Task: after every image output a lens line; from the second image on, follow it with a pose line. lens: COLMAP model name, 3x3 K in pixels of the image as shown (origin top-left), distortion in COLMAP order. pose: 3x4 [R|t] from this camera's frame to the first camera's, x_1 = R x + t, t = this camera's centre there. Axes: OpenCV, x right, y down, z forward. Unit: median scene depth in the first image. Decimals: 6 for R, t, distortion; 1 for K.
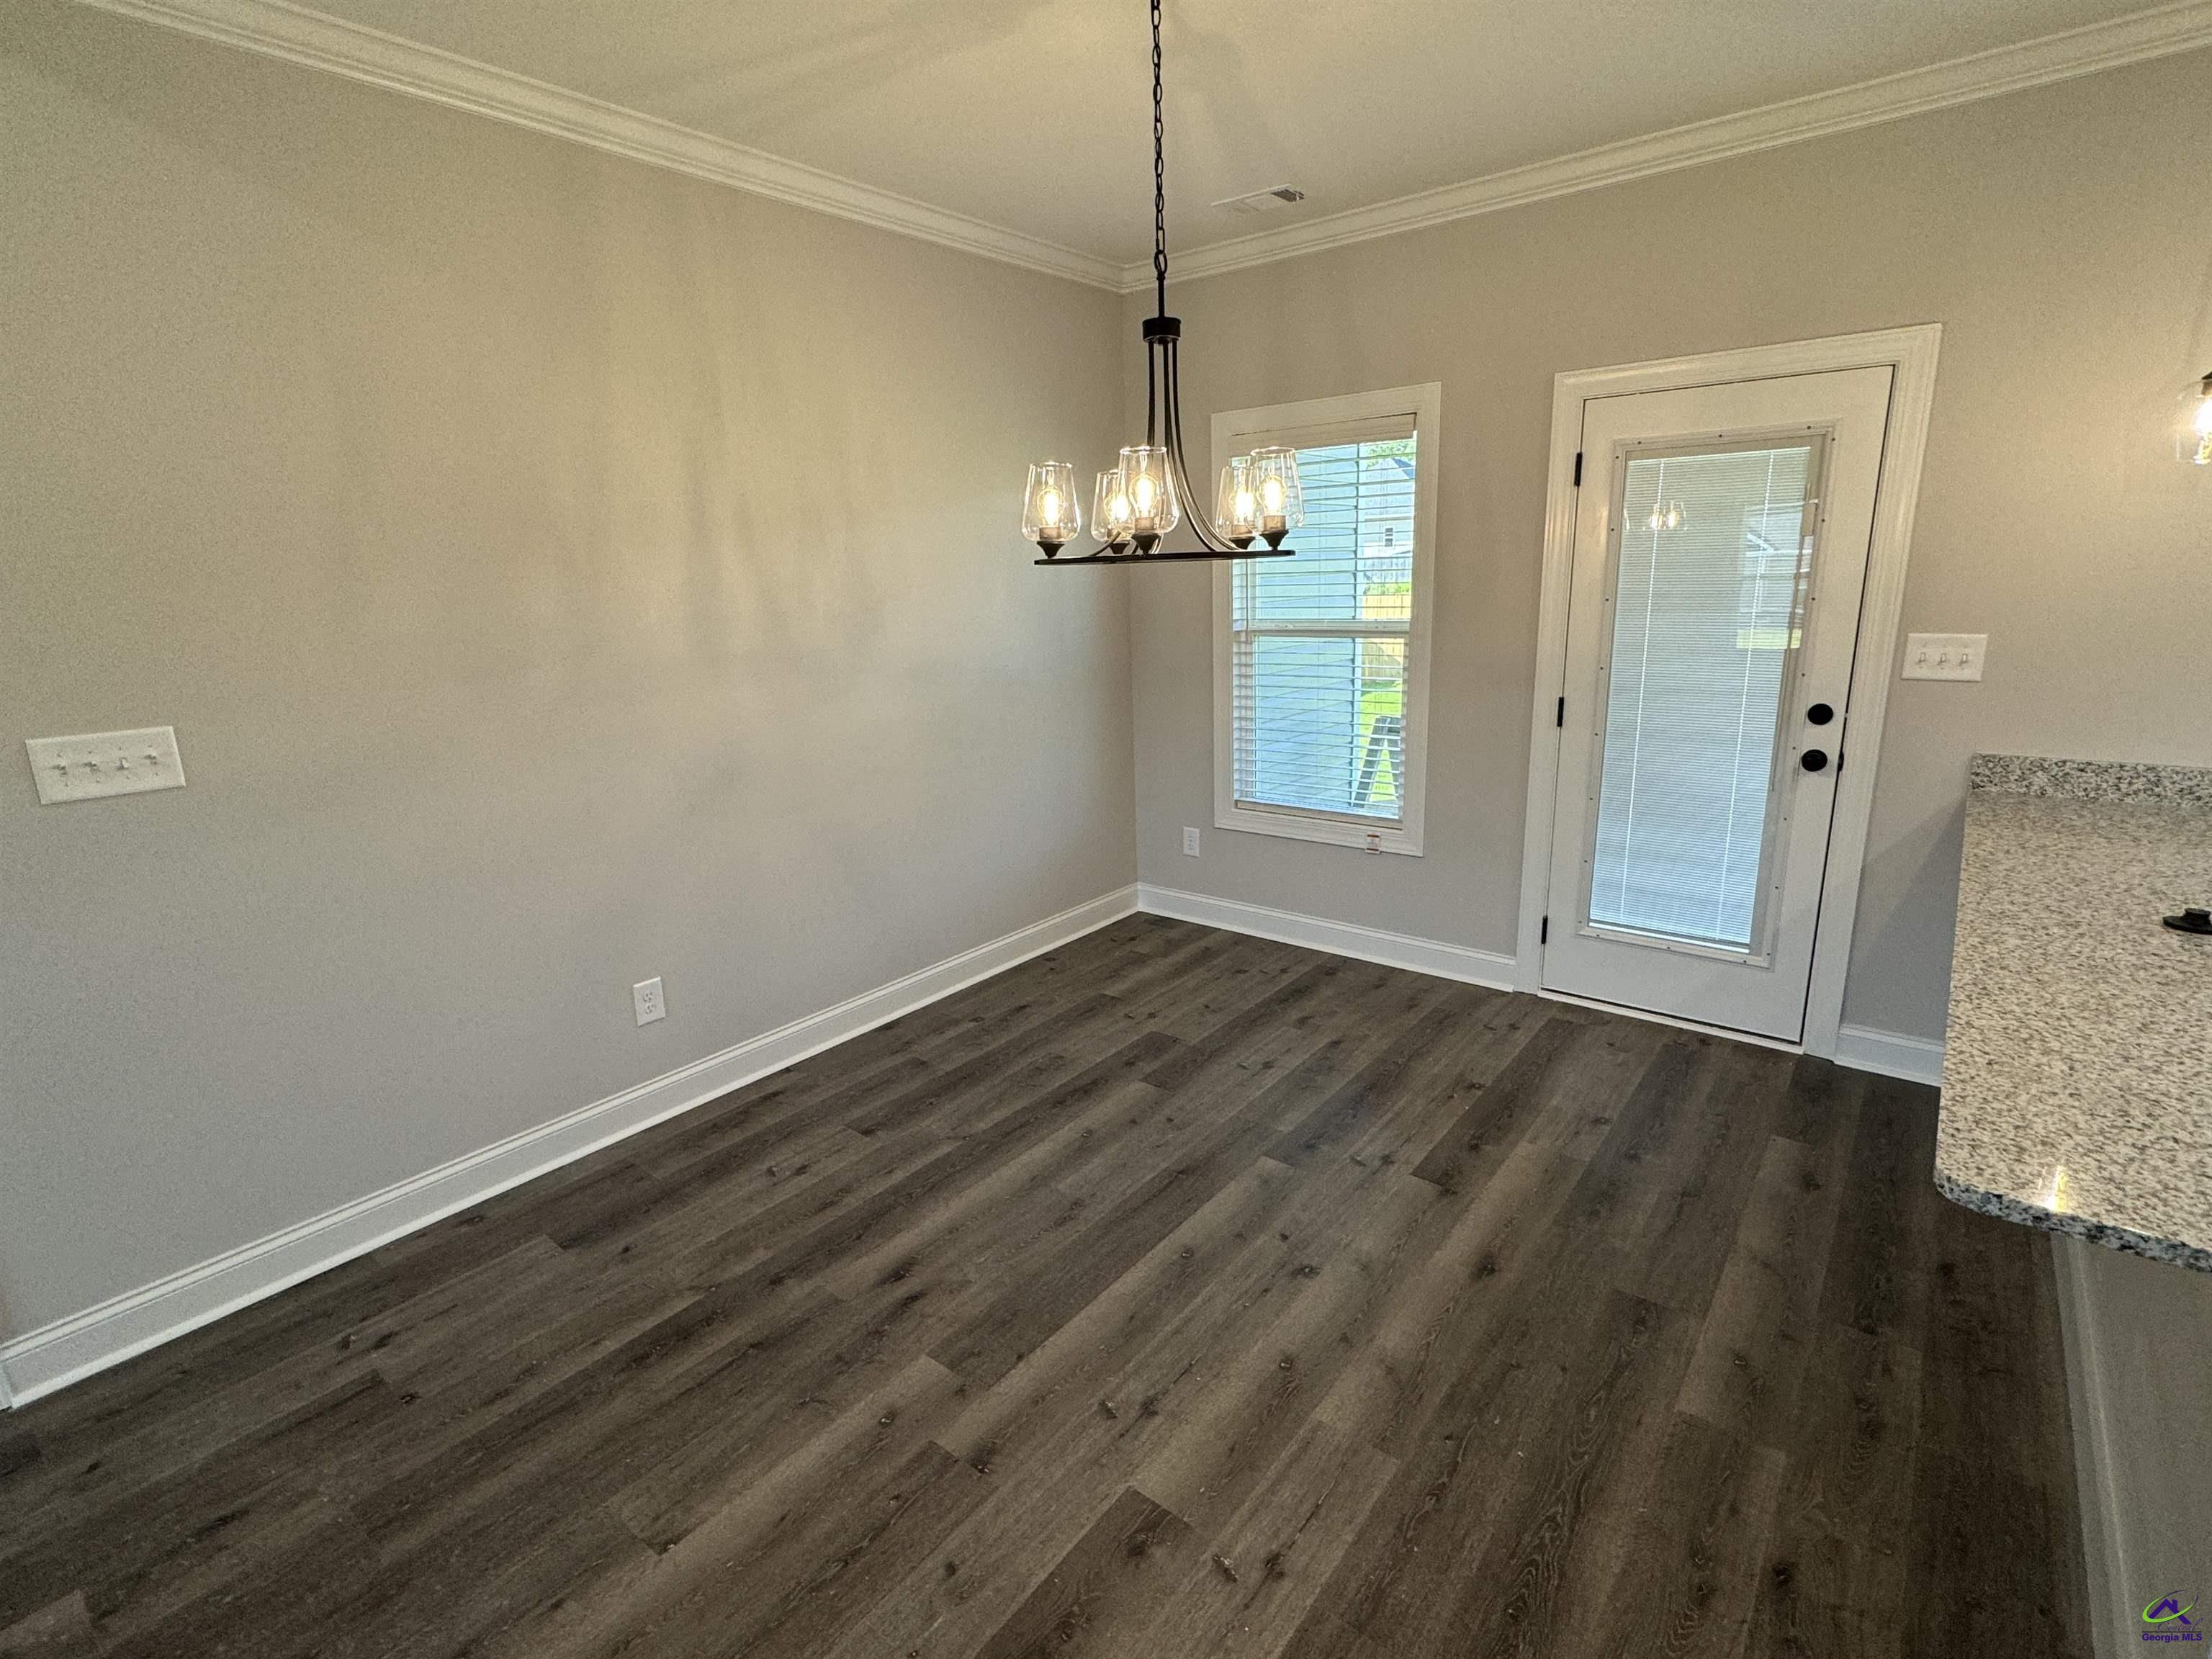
lens RADIAL K [[1058.6, 0, 1100.1], [0, 1058.6, 829.3], [0, 0, 1]] dist [-0.002217, -0.000355]
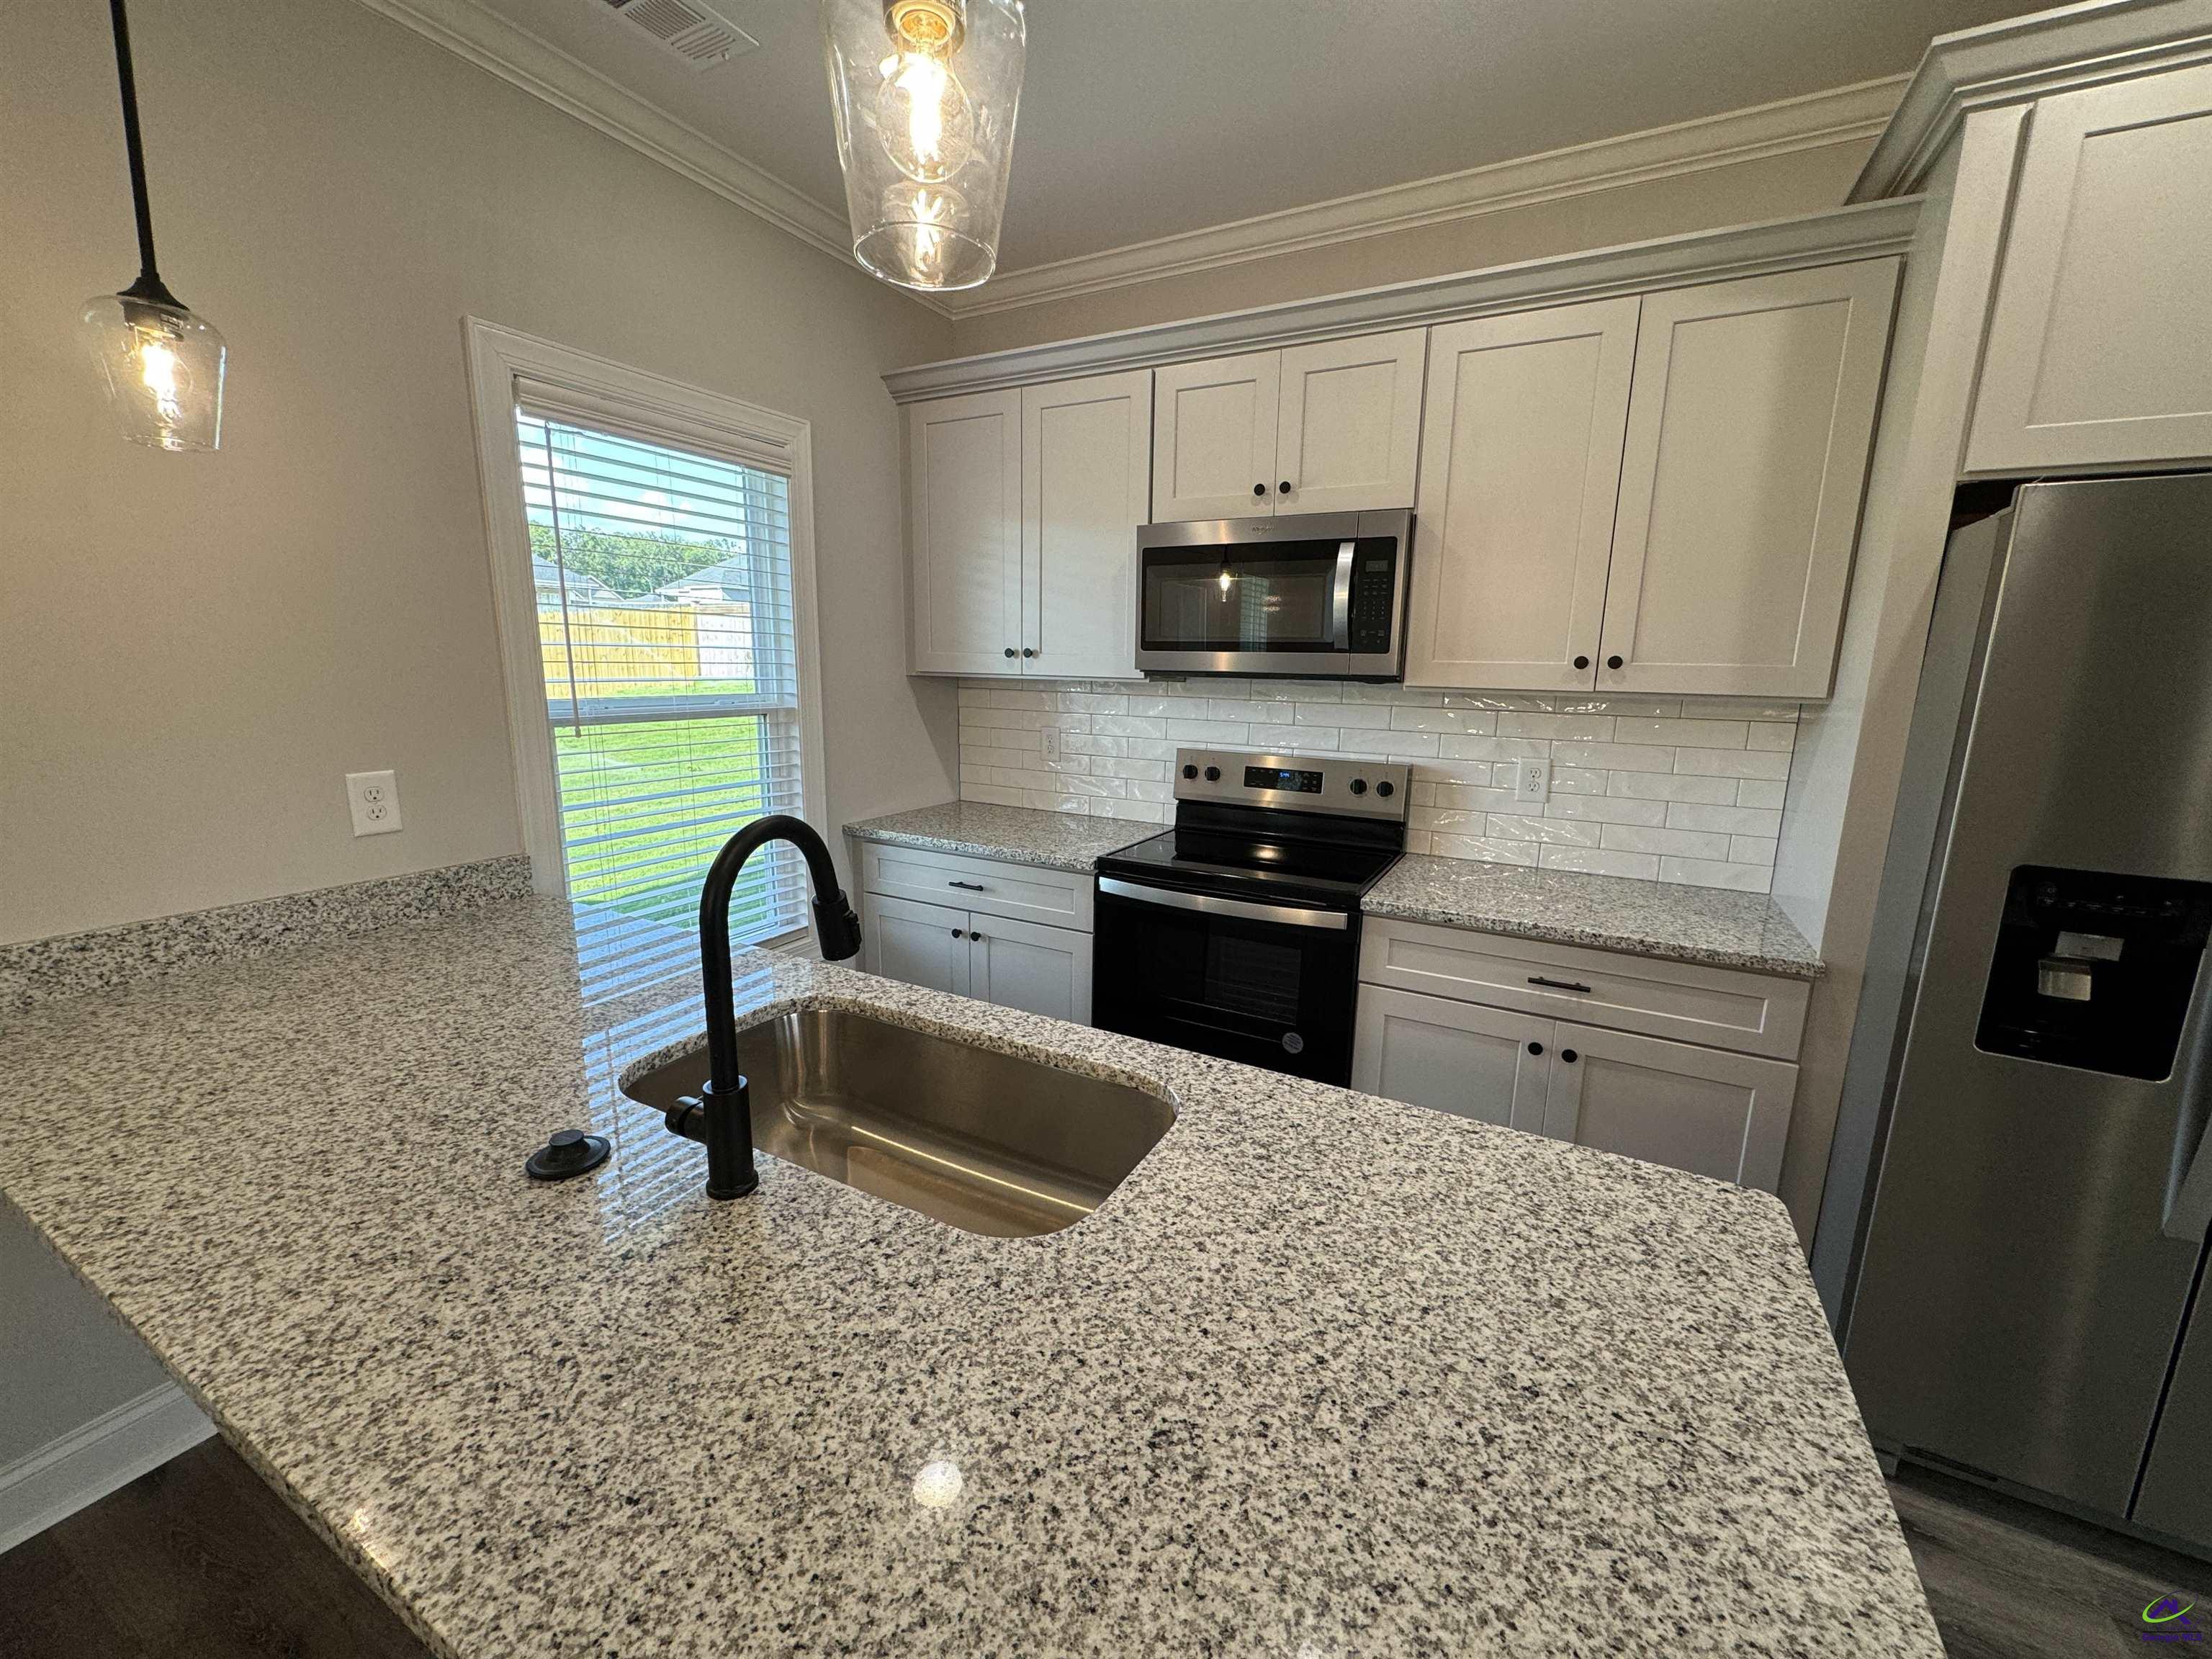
lens RADIAL K [[881.3, 0, 1107.9], [0, 881.3, 824.7], [0, 0, 1]] dist [-0.001692, 0.000238]
pose [[-0.183680, -0.154758, 0.970727, 0.310702], [0.226880, 0.954191, 0.195052, -0.085670], [-0.956445, 0.256066, -0.140154, 0.452944]]
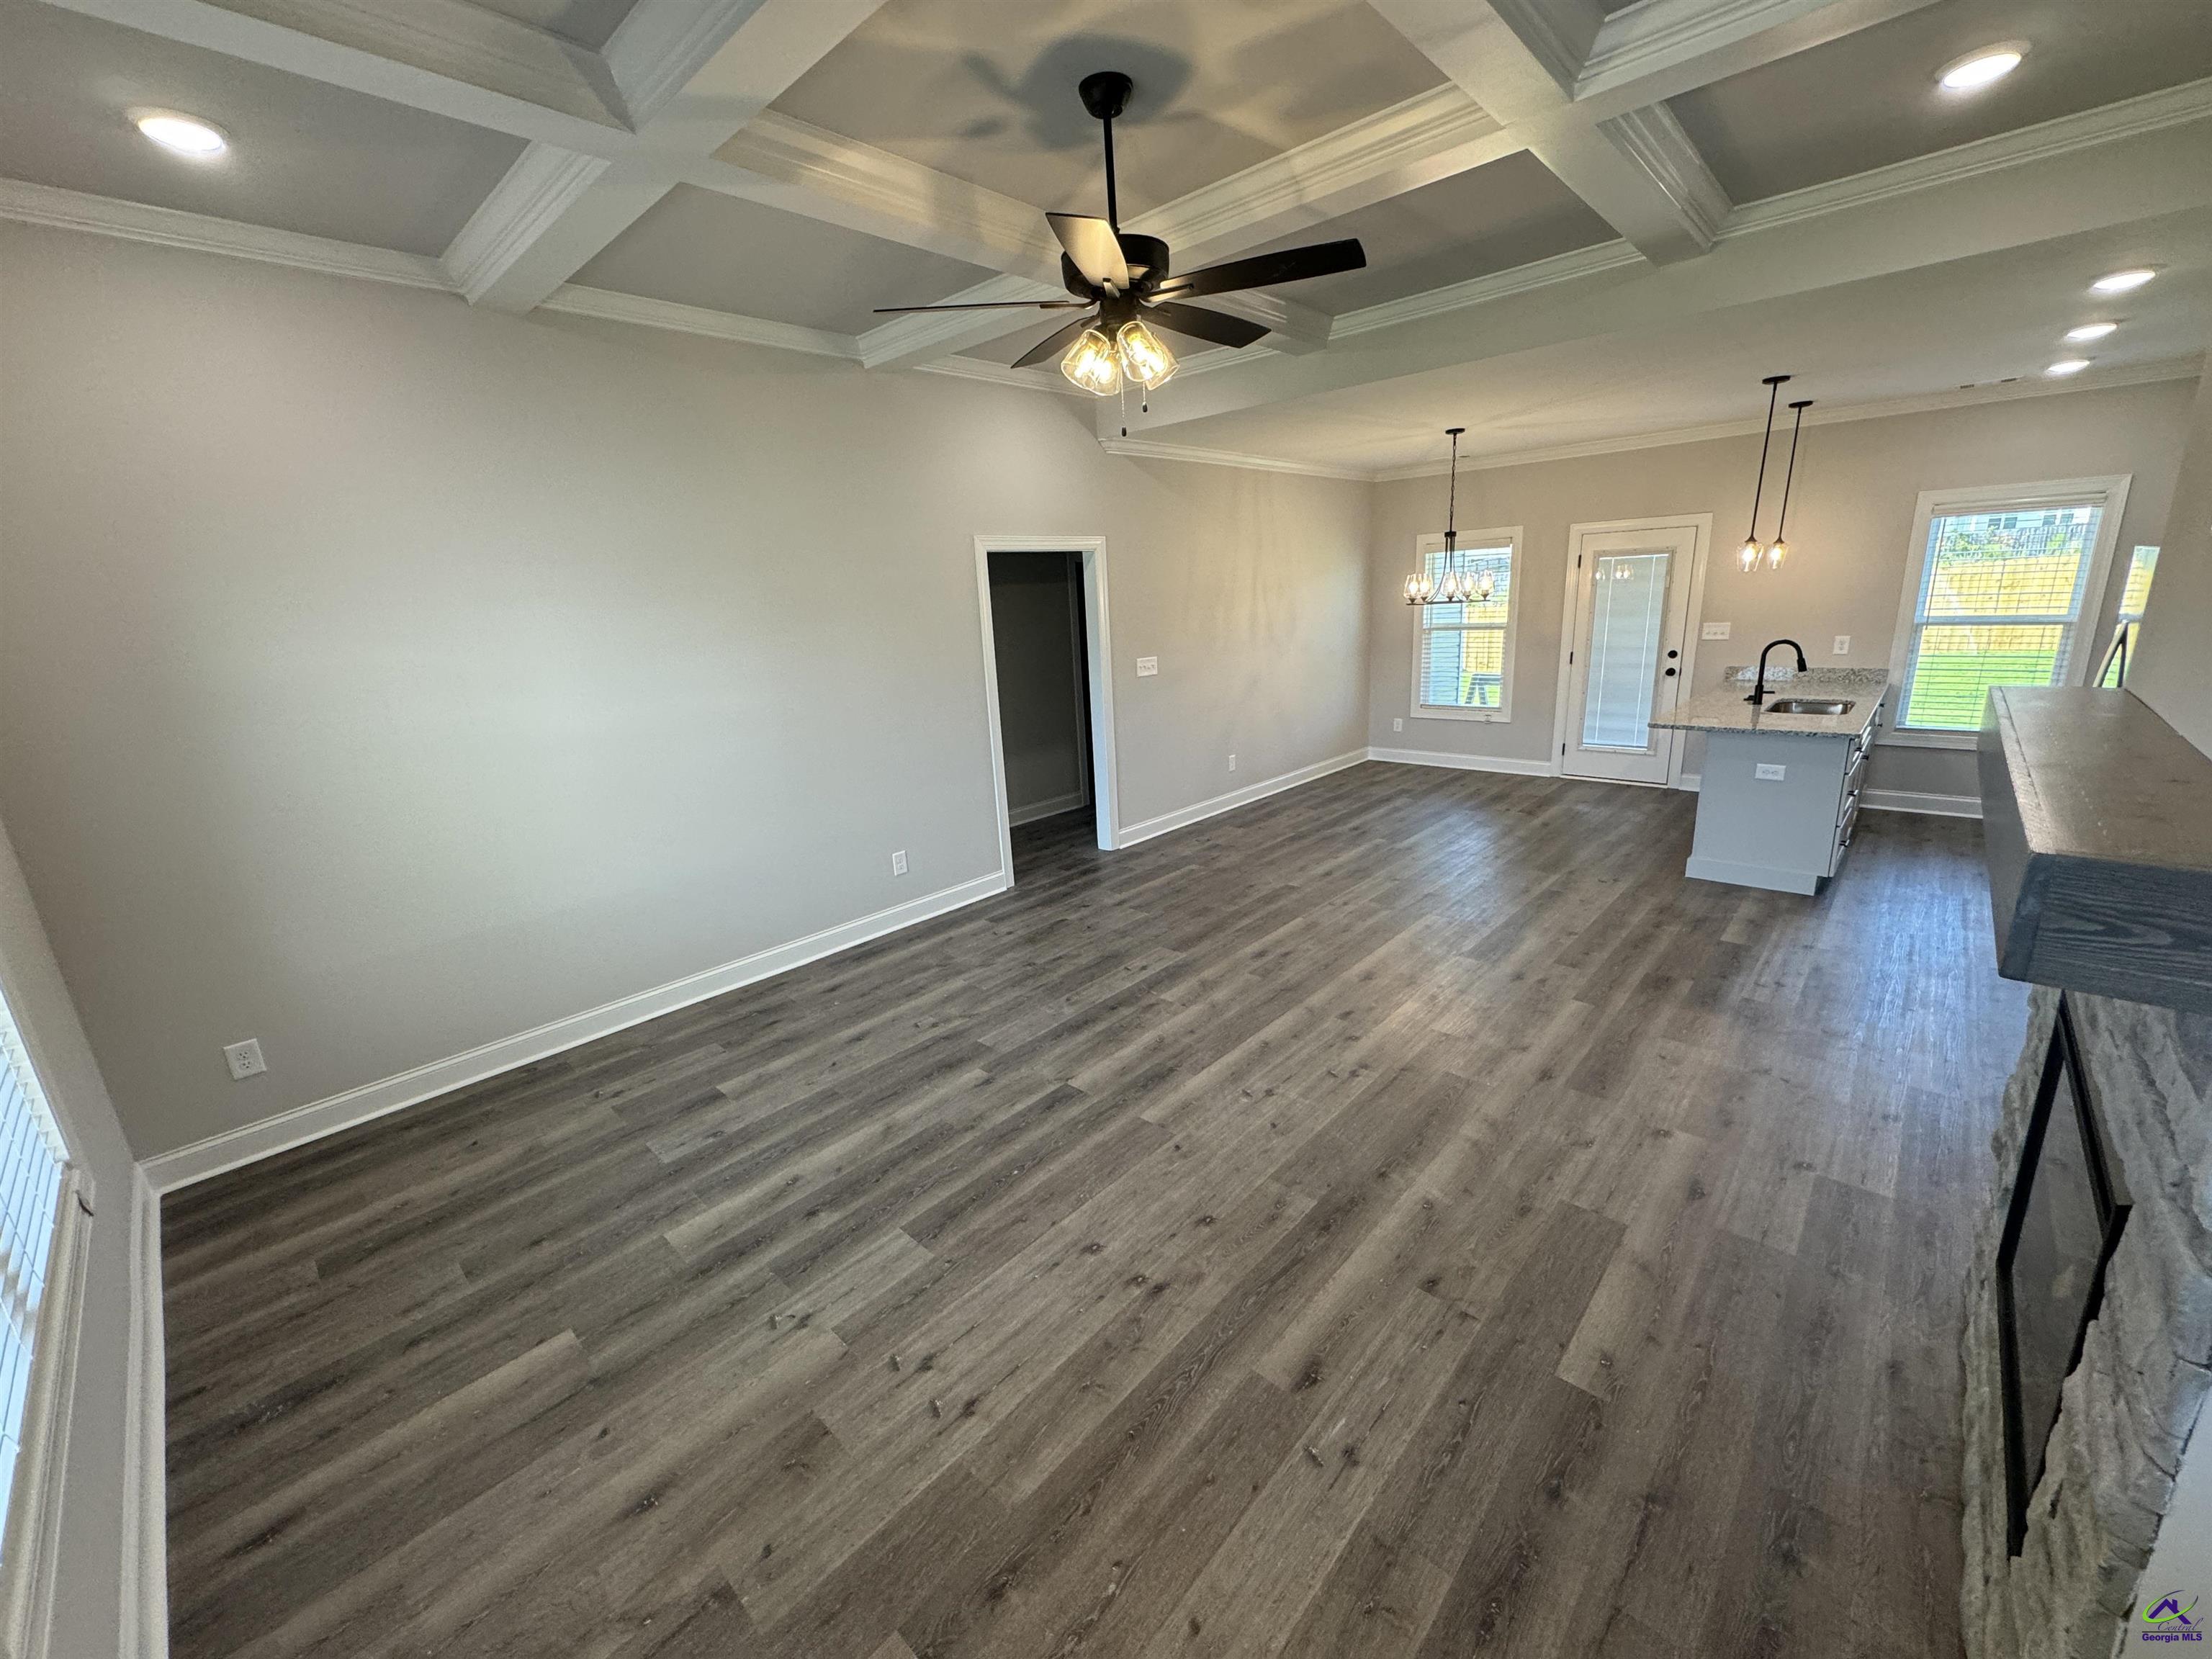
lens RADIAL K [[881.3, 0, 1107.9], [0, 881.3, 824.7], [0, 0, 1]] dist [-0.001692, 0.000238]
pose [[0.997495, 0.000161, -0.070739, -0.624621], [0.001082, 0.999846, 0.017521, 0.301145], [0.070731, -0.017554, 0.997341, -1.419912]]
